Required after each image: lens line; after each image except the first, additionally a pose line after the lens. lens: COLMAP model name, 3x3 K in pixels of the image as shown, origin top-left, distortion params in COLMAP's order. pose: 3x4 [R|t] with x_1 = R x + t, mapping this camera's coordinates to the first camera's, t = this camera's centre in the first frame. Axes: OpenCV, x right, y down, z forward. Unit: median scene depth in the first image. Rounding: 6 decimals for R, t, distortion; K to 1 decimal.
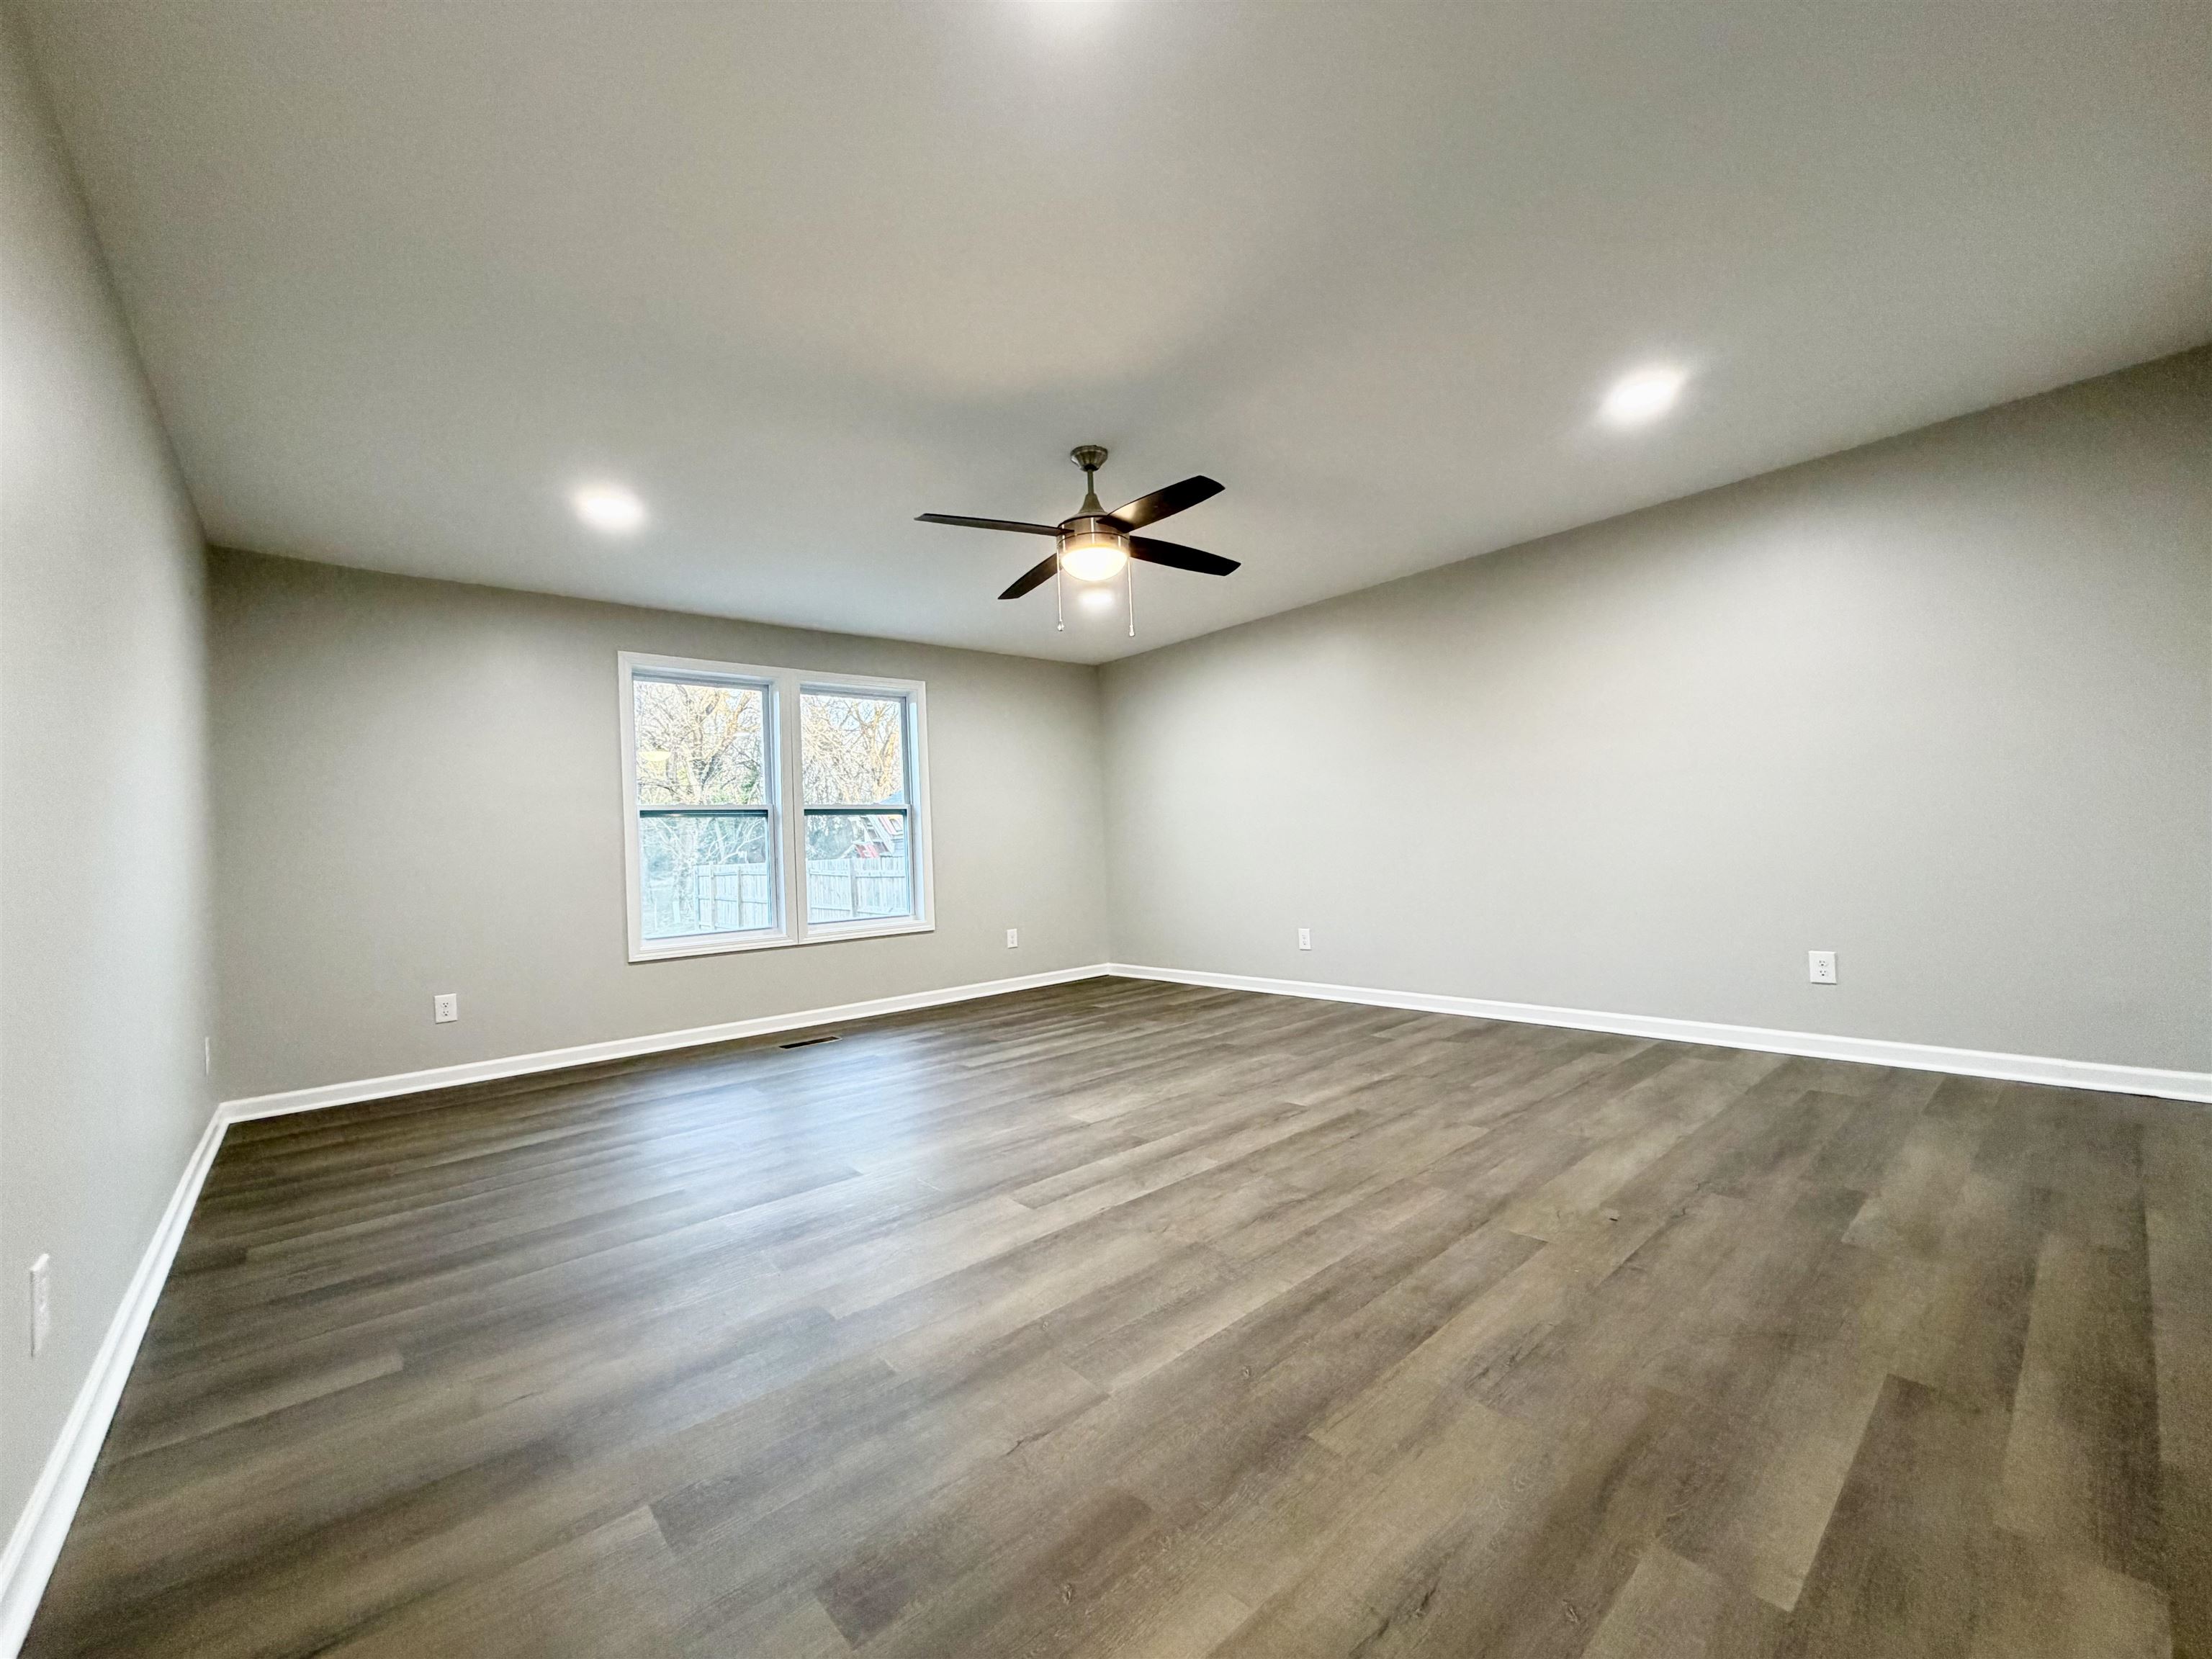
lens RADIAL K [[889.2, 0, 1106.0], [0, 889.2, 829.5], [0, 0, 1]] dist [-0.001608, -0.000063]
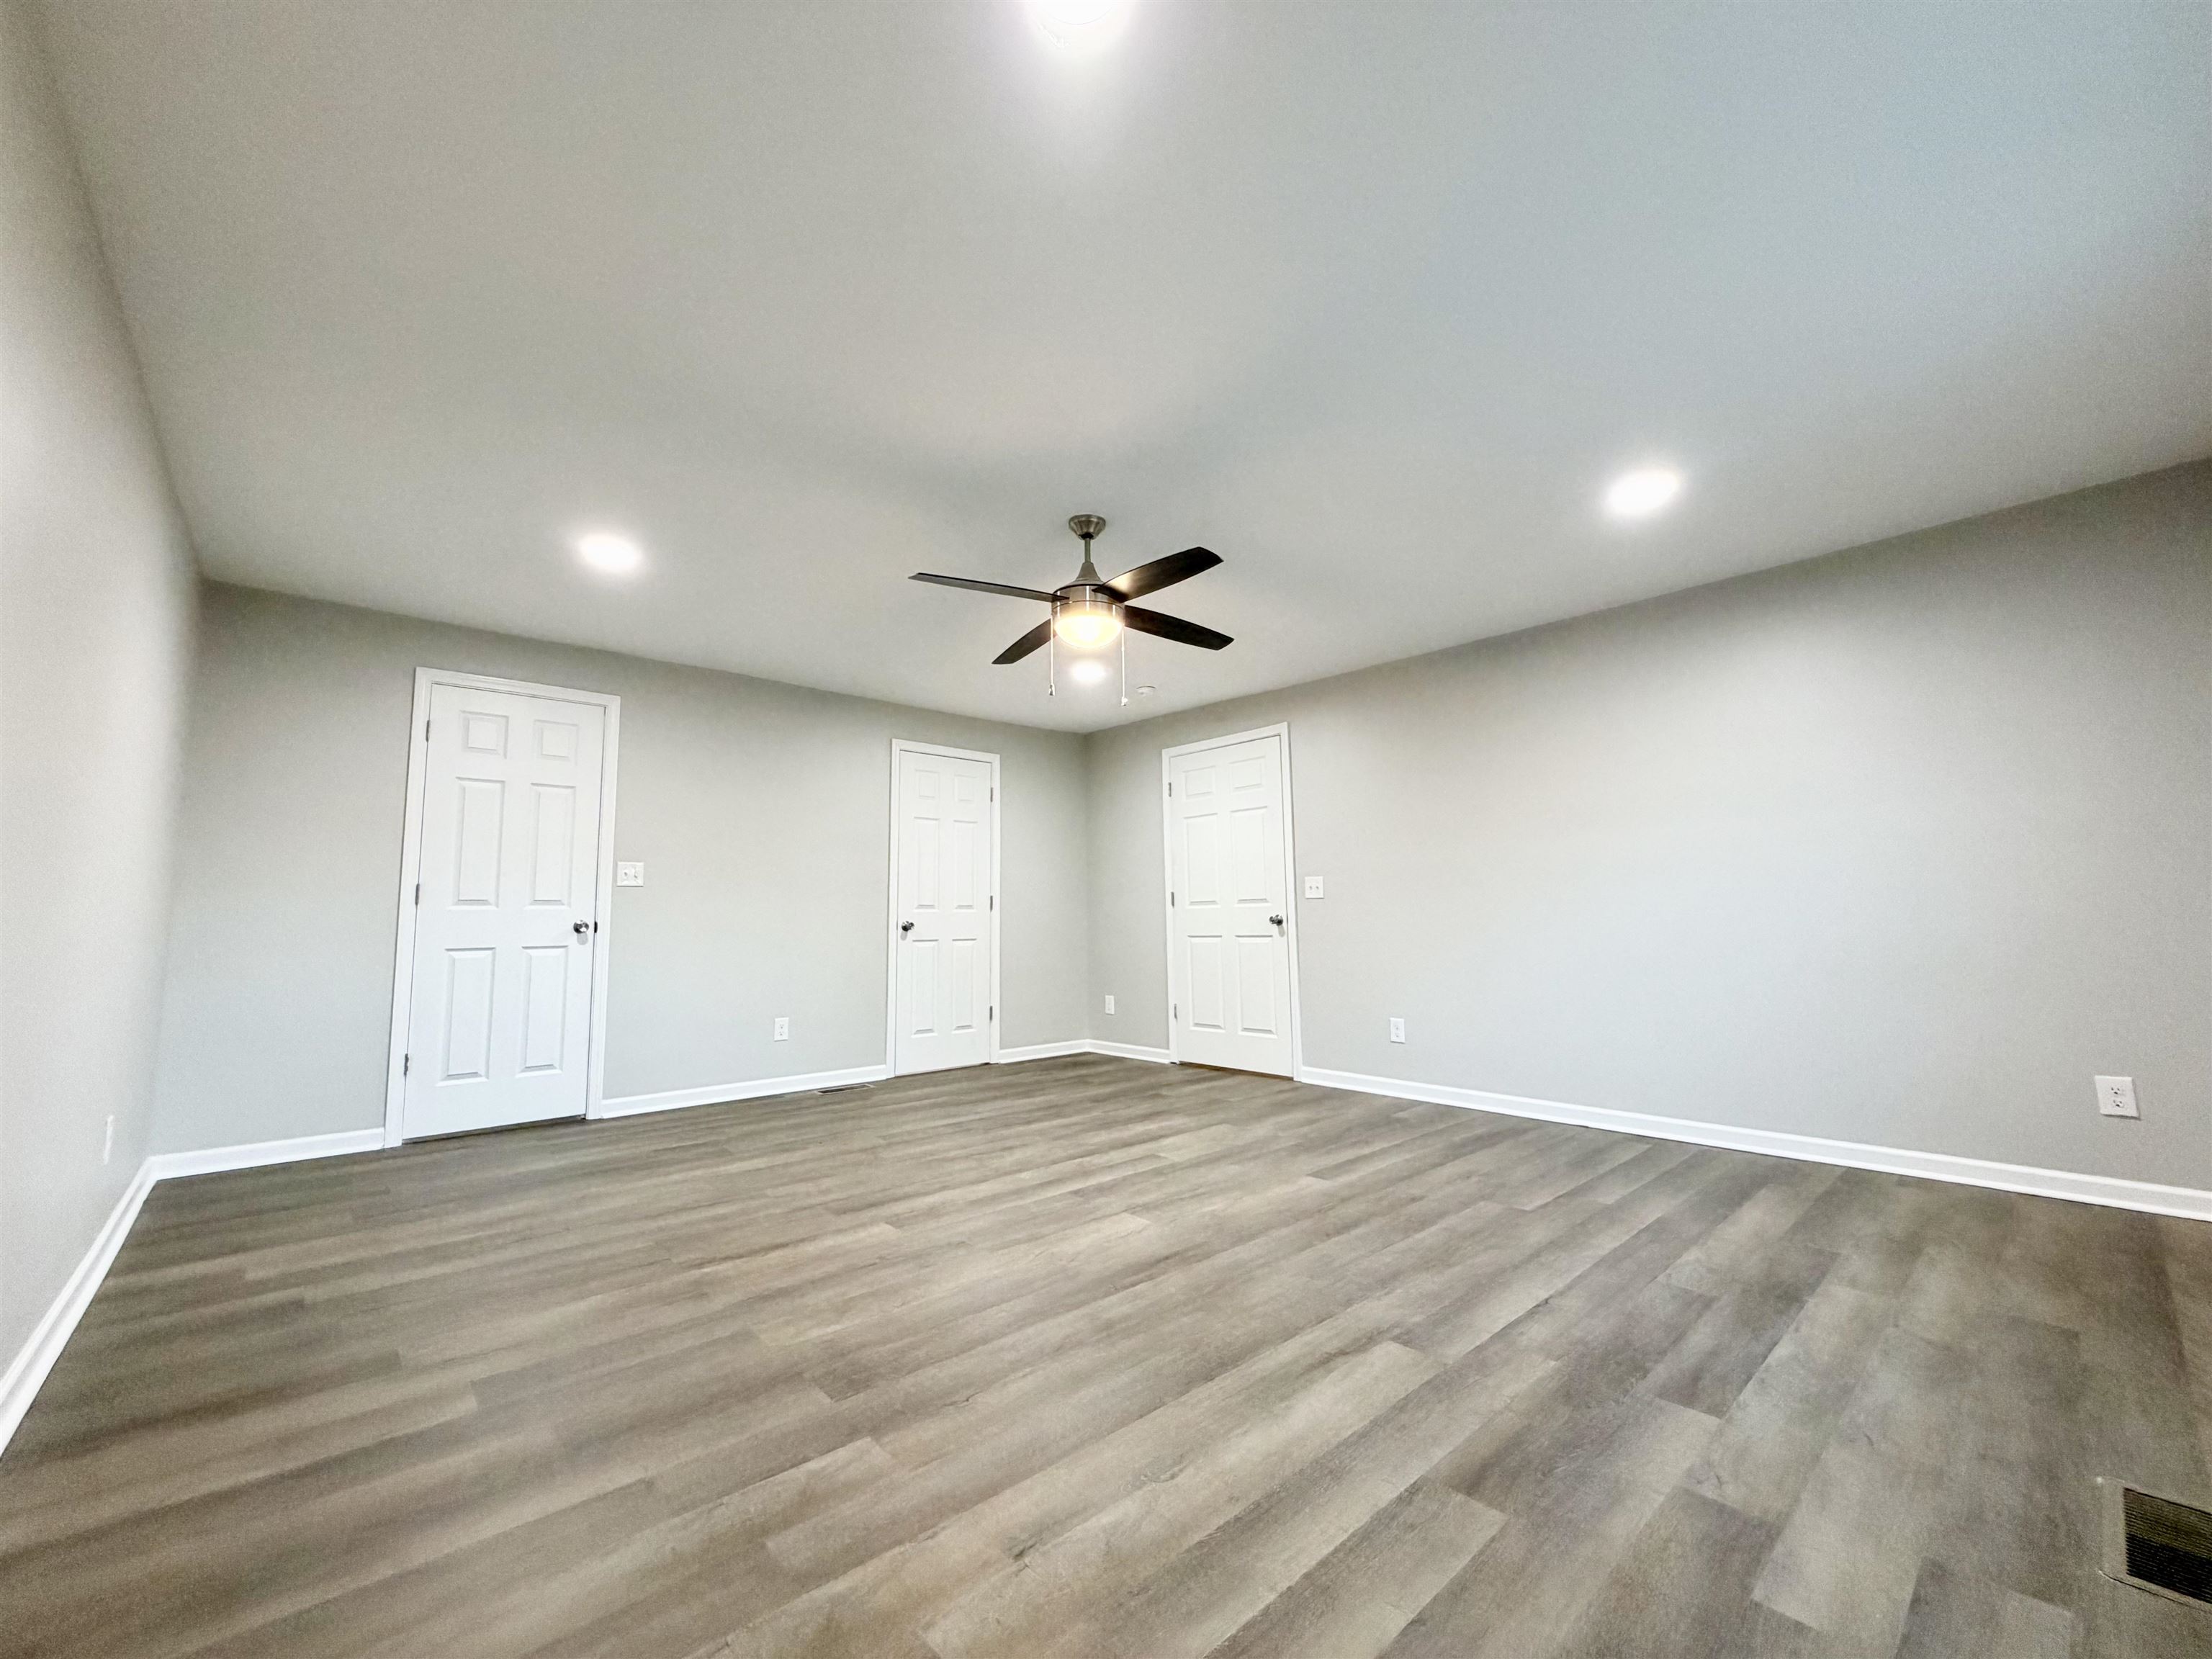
lens RADIAL K [[889.2, 0, 1106.0], [0, 889.2, 829.5], [0, 0, 1]] dist [-0.001608, -0.000063]
pose [[-0.998220, 0.056538, -0.018964, -0.001328], [0.058526, 0.989827, -0.129681, 0.052007], [0.011439, -0.130560, -0.991374, 1.971843]]
